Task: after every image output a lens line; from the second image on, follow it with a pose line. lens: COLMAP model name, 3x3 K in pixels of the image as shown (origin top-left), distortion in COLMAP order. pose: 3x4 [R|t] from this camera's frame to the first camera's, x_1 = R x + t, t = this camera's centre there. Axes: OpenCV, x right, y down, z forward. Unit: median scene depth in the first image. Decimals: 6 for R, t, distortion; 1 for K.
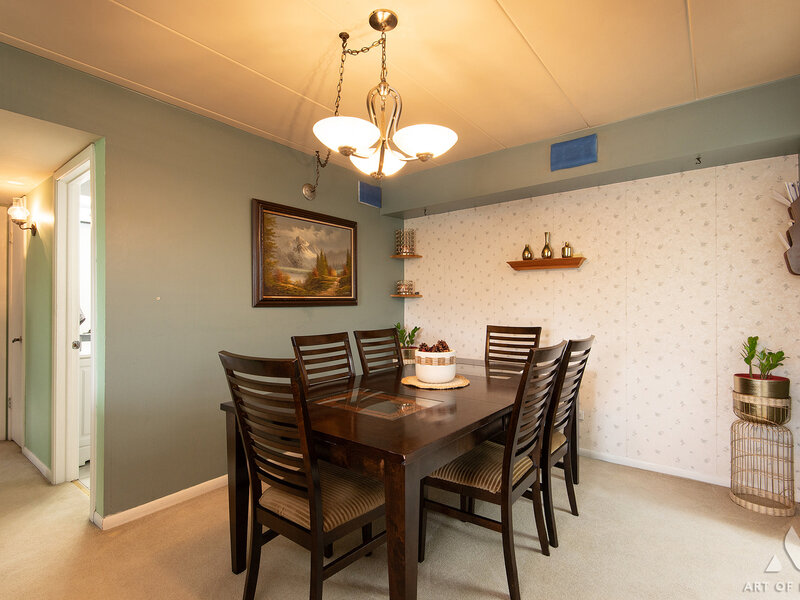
lens RADIAL K [[403.5, 0, 399.6], [0, 403.5, 300.7], [0, 0, 1]] dist [-0.003790, -0.002385]
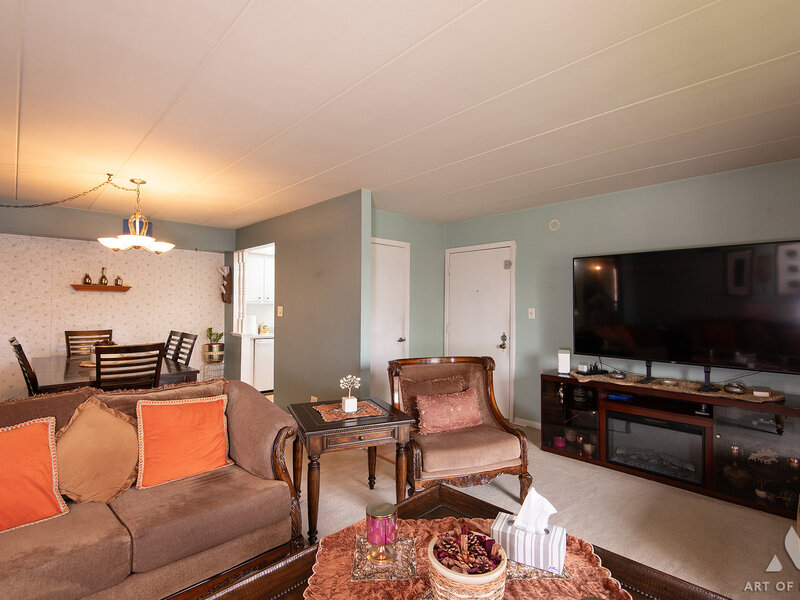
lens RADIAL K [[403.5, 0, 399.7], [0, 403.5, 300.1], [0, 0, 1]] dist [-0.003790, -0.002385]
pose [[0.135195, 0.015713, 0.990694, -1.042661], [-0.016848, 0.999766, -0.013557, -0.046987], [-0.990676, -0.014858, 0.135428, -0.336049]]
